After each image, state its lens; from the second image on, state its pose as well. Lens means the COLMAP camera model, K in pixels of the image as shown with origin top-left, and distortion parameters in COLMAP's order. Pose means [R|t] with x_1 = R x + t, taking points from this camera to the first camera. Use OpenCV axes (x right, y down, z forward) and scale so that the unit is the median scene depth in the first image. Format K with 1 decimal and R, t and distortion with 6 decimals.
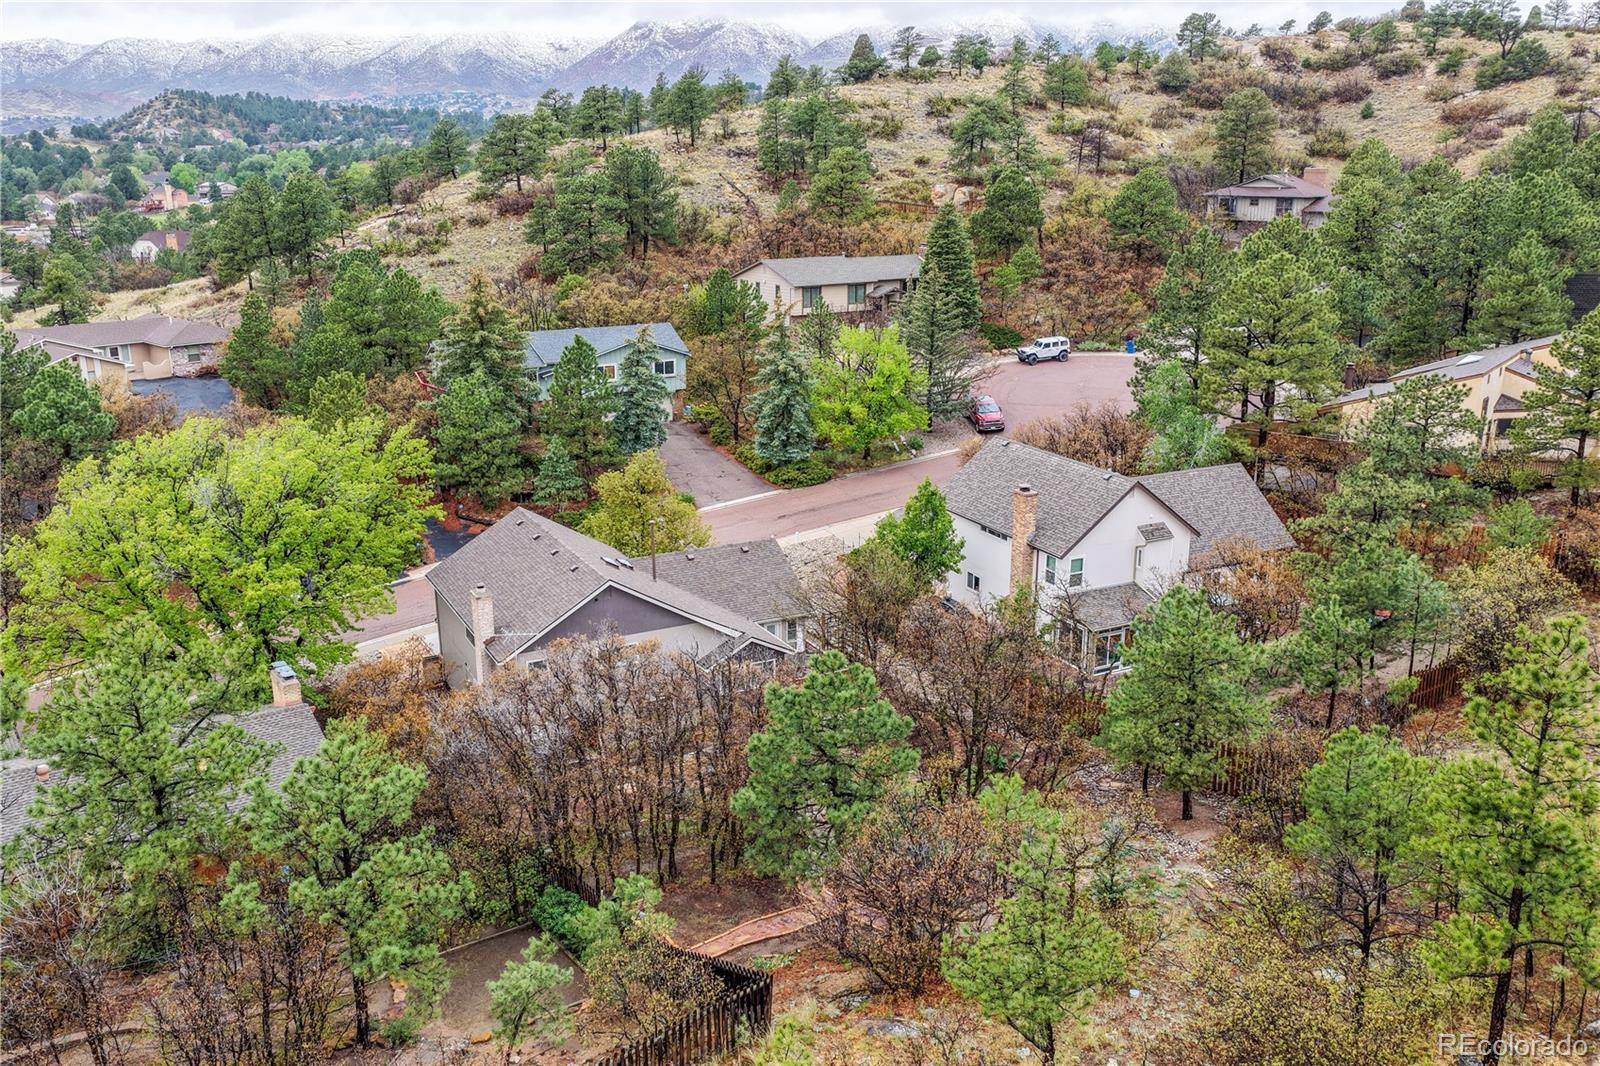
lens RADIAL K [[1318.8, 0, 802.6], [0, 1318.8, 534.8], [0, 0, 1]] dist [-0.014475, 0.036143]
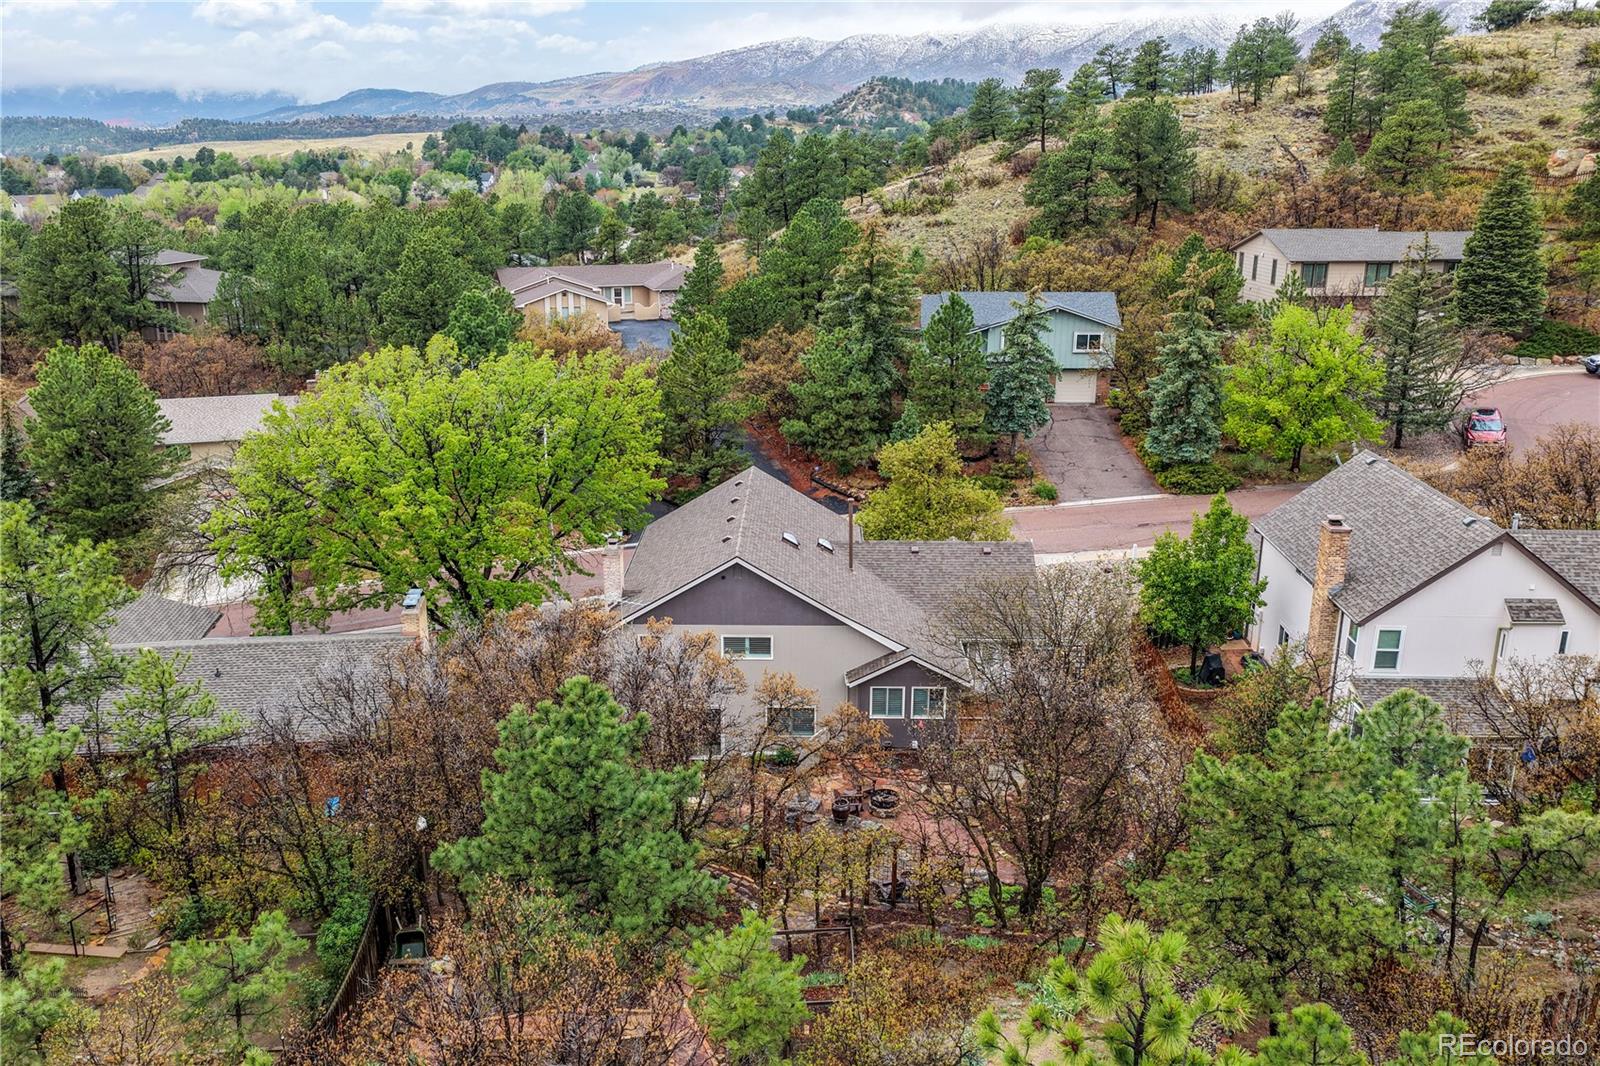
lens RADIAL K [[1318.8, 0, 802.5], [0, 1318.8, 534.5], [0, 0, 1]] dist [-0.014475, 0.036143]
pose [[0.880814, 0.140237, -0.452217, 0.122441], [-0.135983, 0.989817, 0.042090, -0.009624], [0.453515, 0.024420, 0.890914, 0.118696]]
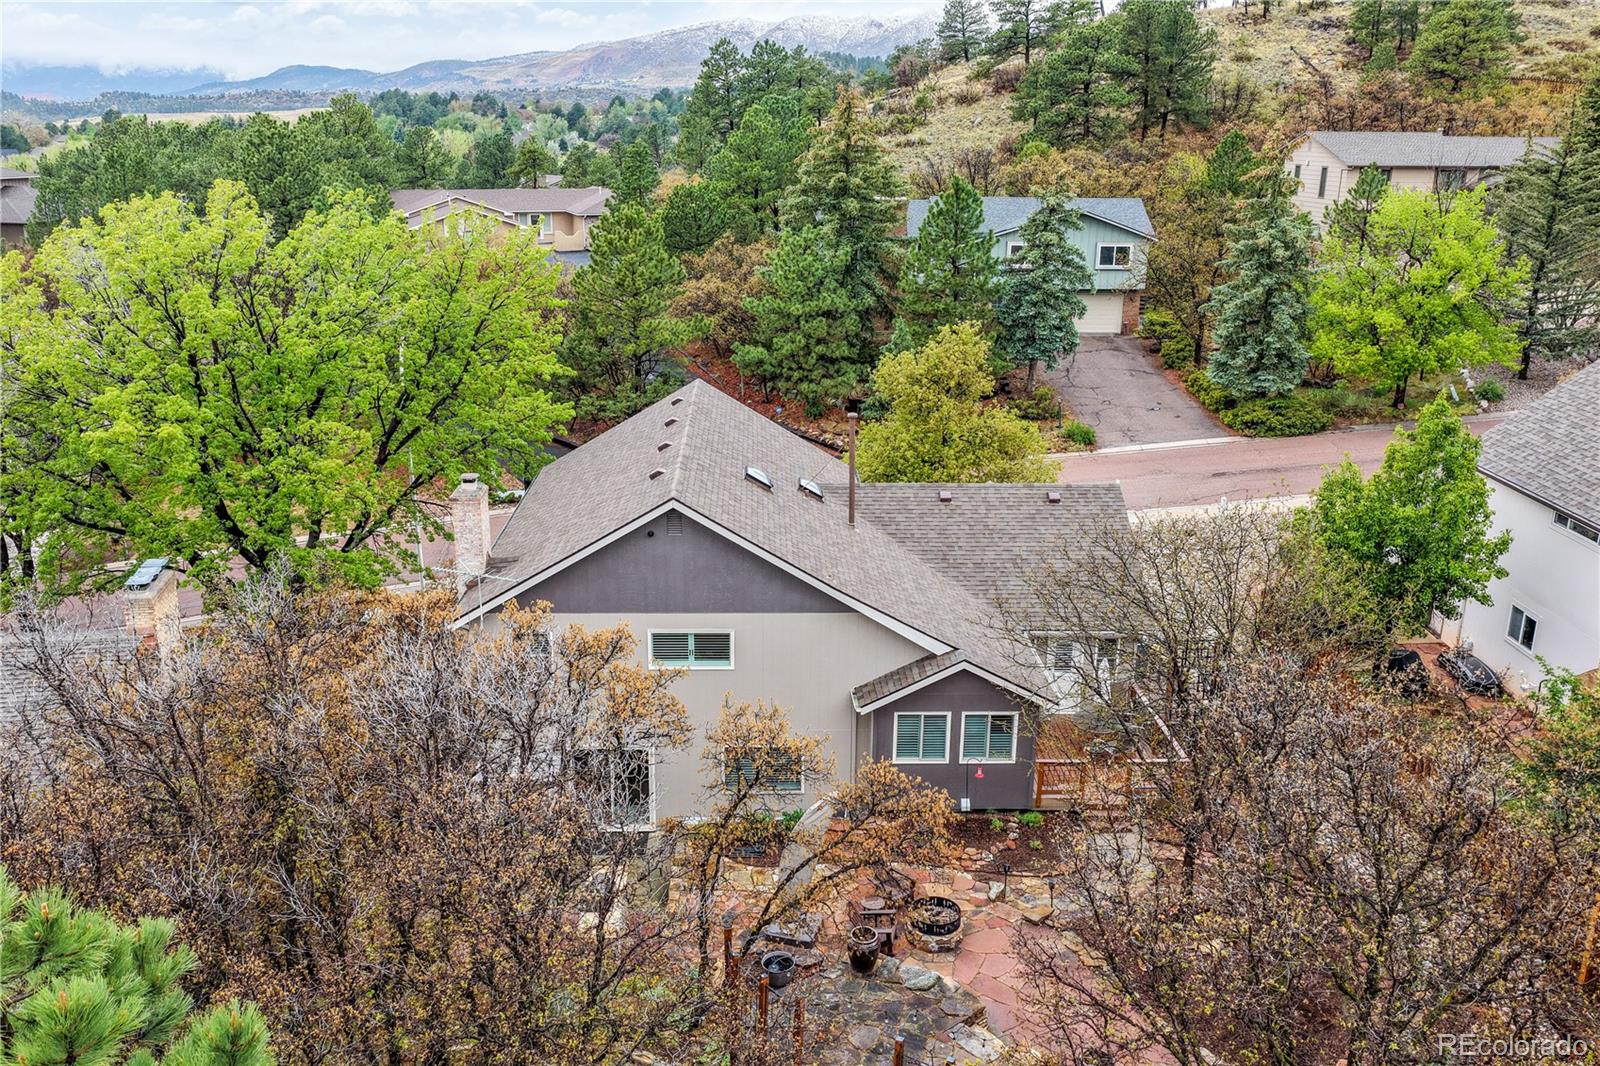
lens RADIAL K [[1318.8, 0, 801.9], [0, 1318.8, 539.7], [0, 0, 1]] dist [-0.014475, 0.036143]
pose [[0.899965, 0.142321, -0.412077, 0.048455], [-0.132755, 0.989788, 0.051915, 0.007691], [0.415258, 0.007983, 0.909669, 0.253325]]
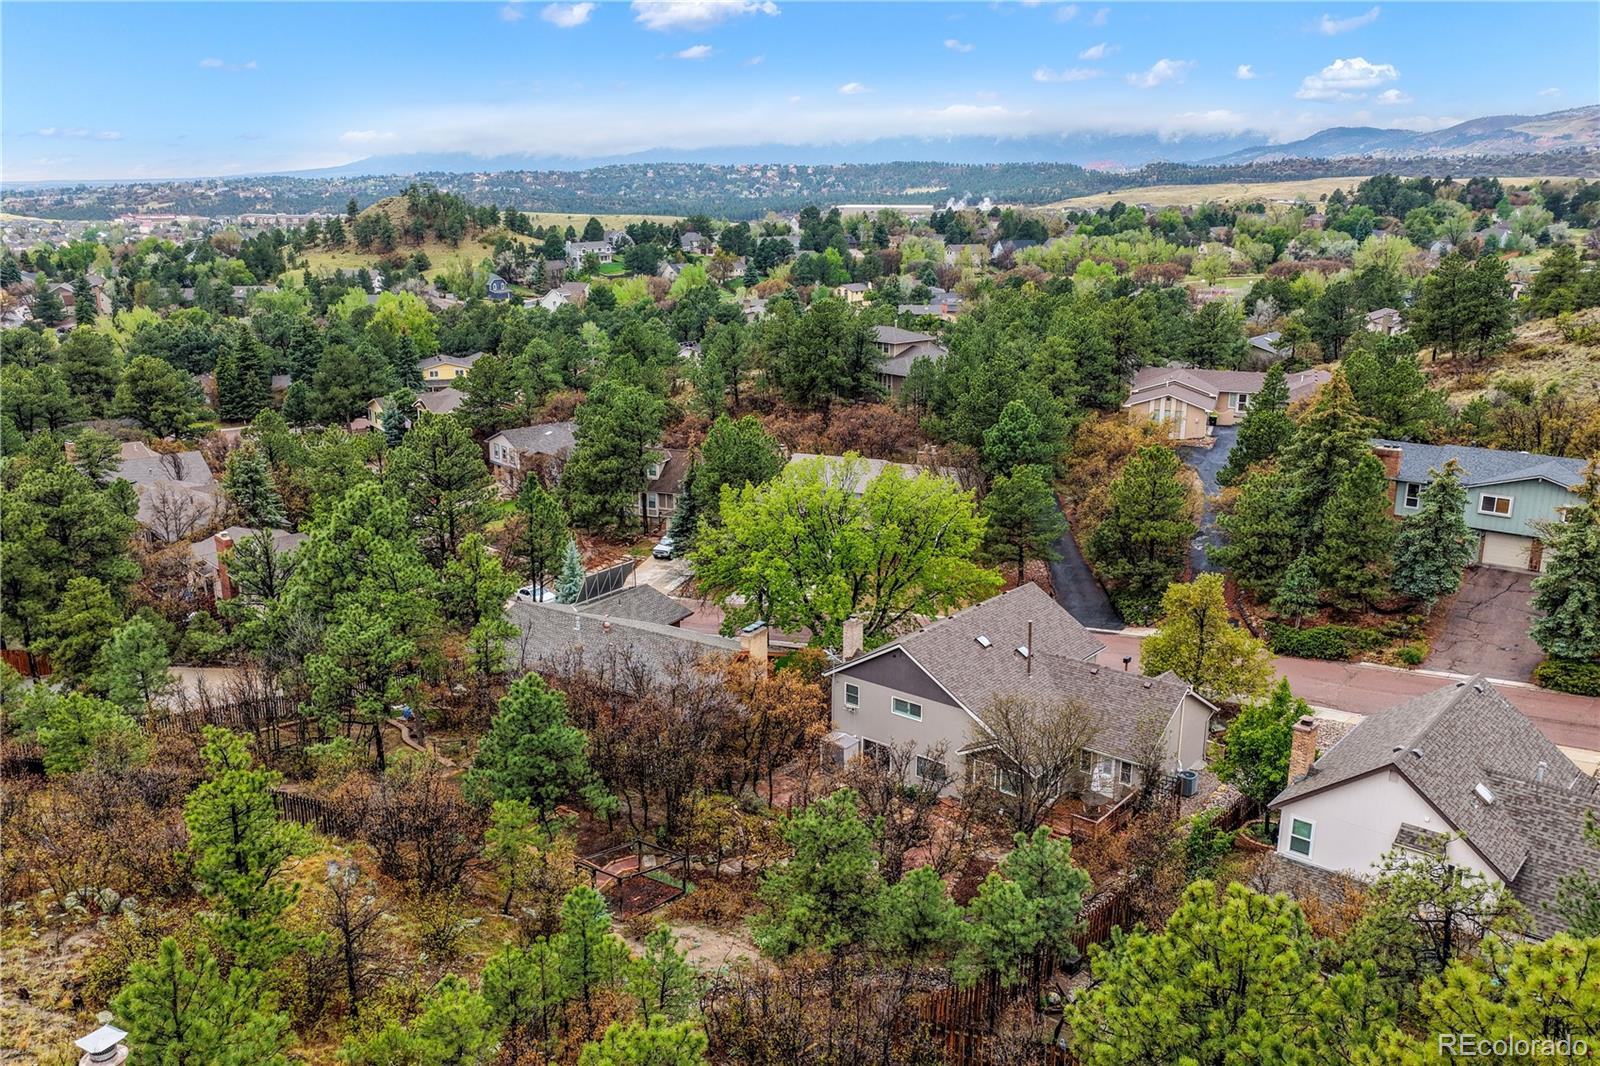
lens RADIAL K [[1318.8, 0, 802.3], [0, 1318.8, 532.3], [0, 0, 1]] dist [-0.014475, 0.036143]
pose [[0.389586, 0.241846, -0.888669, 0.390219], [-0.256137, 0.955292, 0.147688, -0.098495], [0.884656, 0.170084, 0.434114, 0.171802]]
